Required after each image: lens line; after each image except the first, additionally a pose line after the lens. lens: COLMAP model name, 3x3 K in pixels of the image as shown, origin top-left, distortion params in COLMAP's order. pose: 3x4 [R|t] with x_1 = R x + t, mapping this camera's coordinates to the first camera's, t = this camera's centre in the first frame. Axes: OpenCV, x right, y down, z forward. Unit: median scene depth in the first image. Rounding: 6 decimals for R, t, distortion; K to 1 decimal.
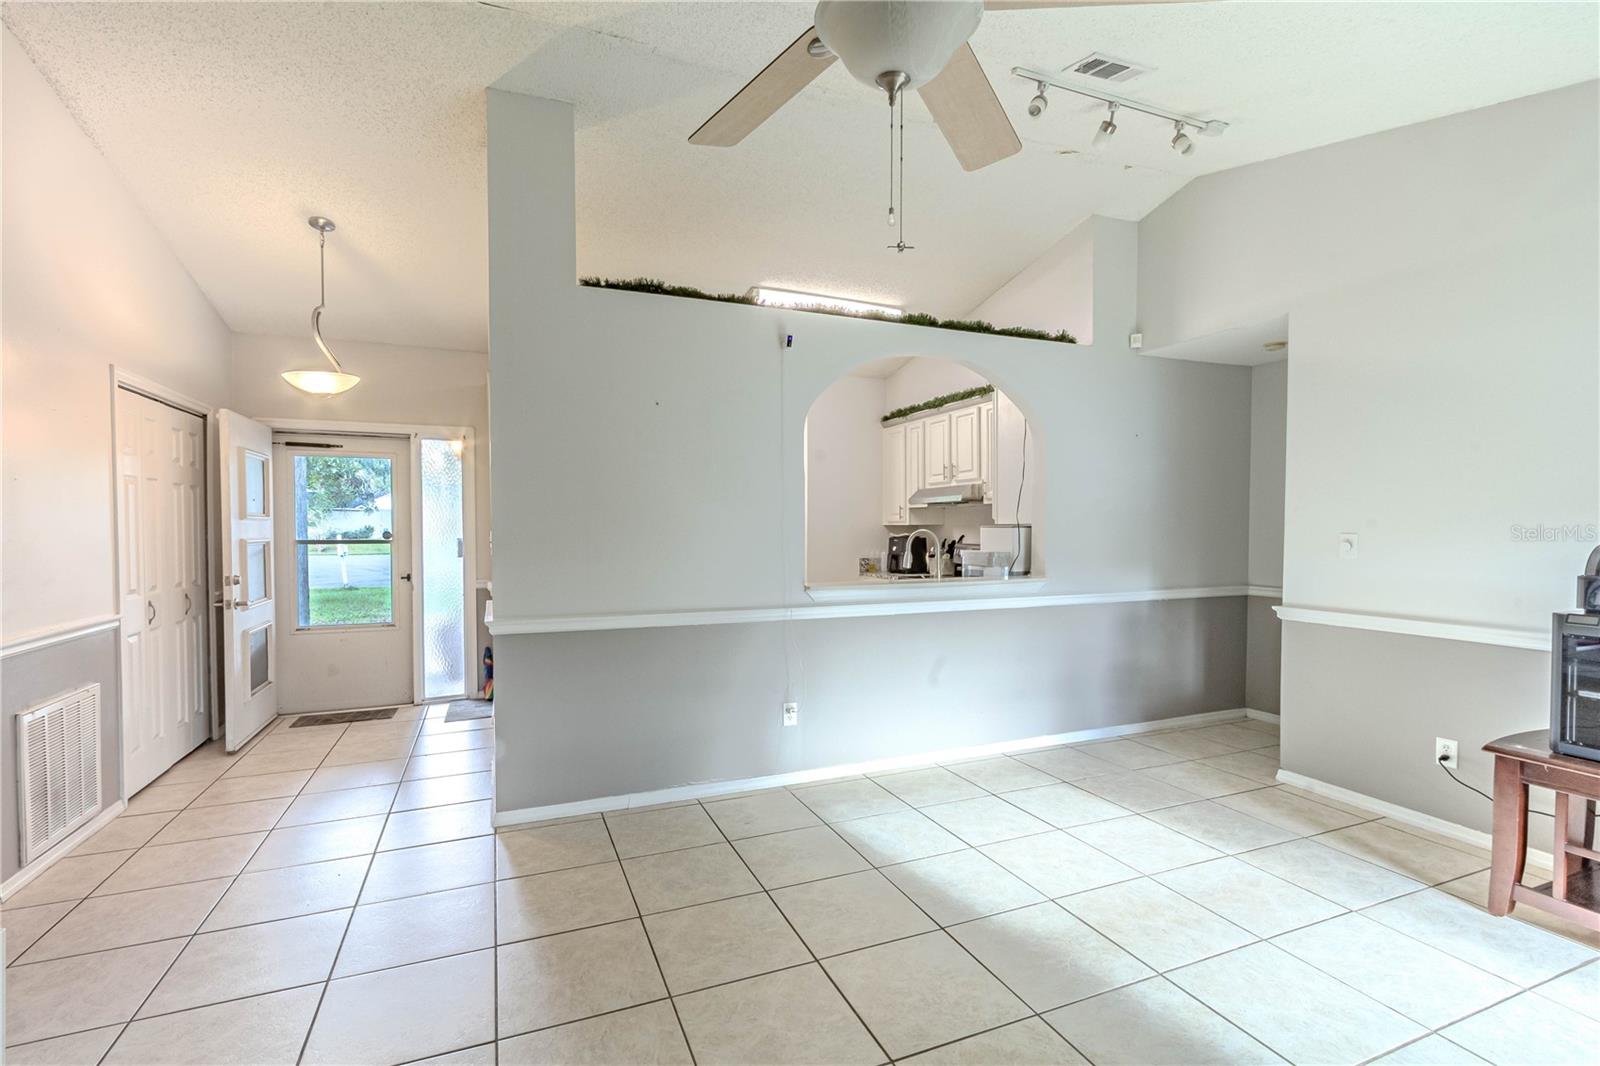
lens RADIAL K [[730.5, 0, 793.9], [0, 730.5, 547.0], [0, 0, 1]] dist [0.002718, 0.000771]
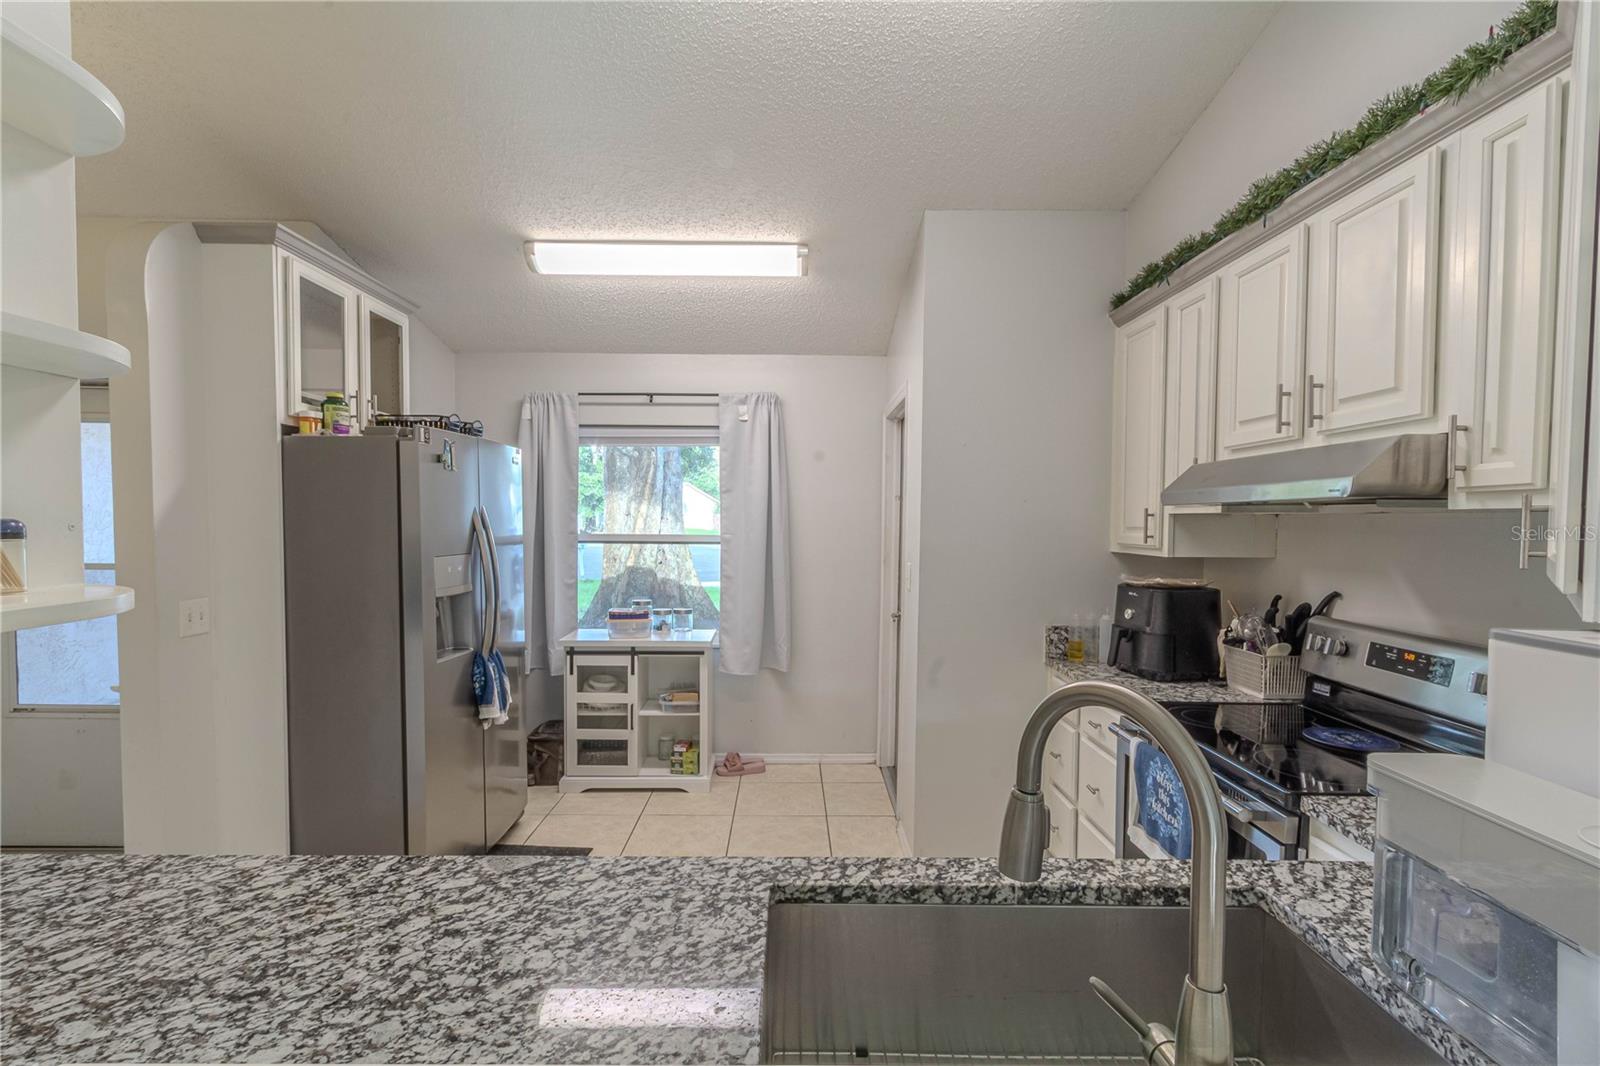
lens RADIAL K [[730.5, 0, 793.9], [0, 730.5, 547.0], [0, 0, 1]] dist [0.002718, 0.000771]
pose [[0.929527, 0.026435, -0.367805, 0.119431], [-0.023227, 0.999644, 0.013147, -0.037730], [0.368022, -0.003678, 0.929810, 0.585035]]
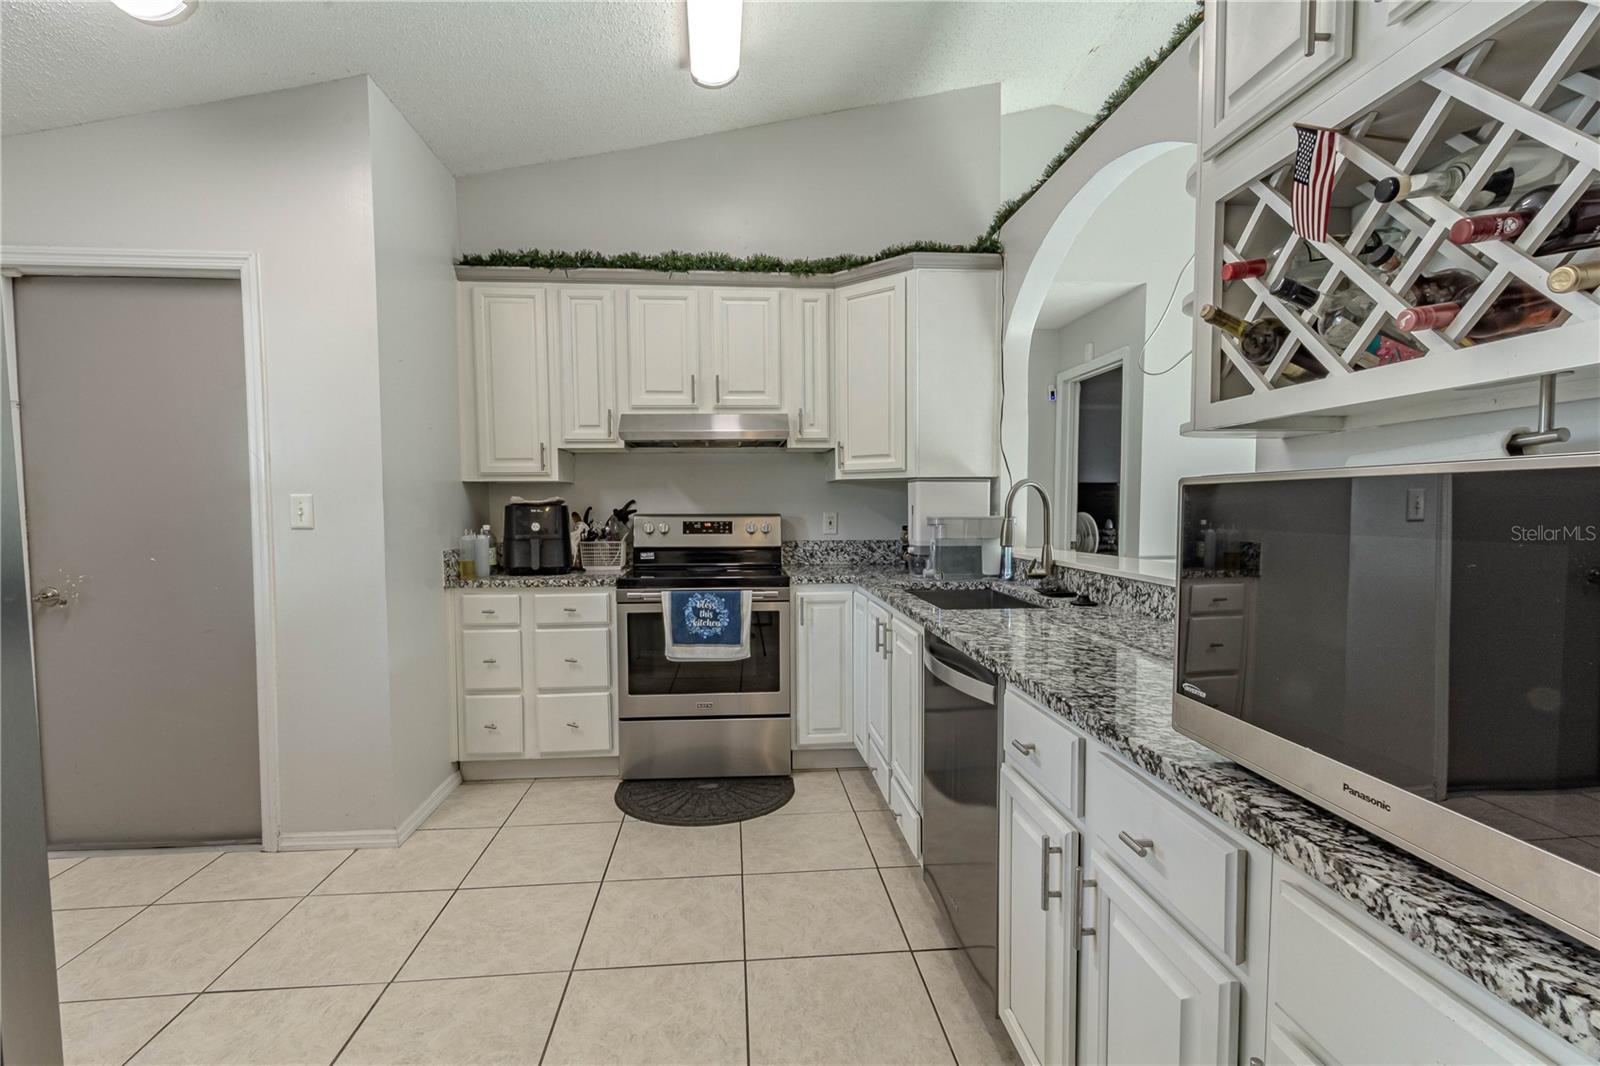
lens RADIAL K [[730.5, 0, 793.9], [0, 730.5, 547.0], [0, 0, 1]] dist [0.002718, 0.000771]
pose [[0.291835, -0.053337, 0.954980, -0.315252], [0.032665, 0.998417, 0.045780, -0.000796], [-0.955911, 0.017835, 0.293115, 0.716703]]
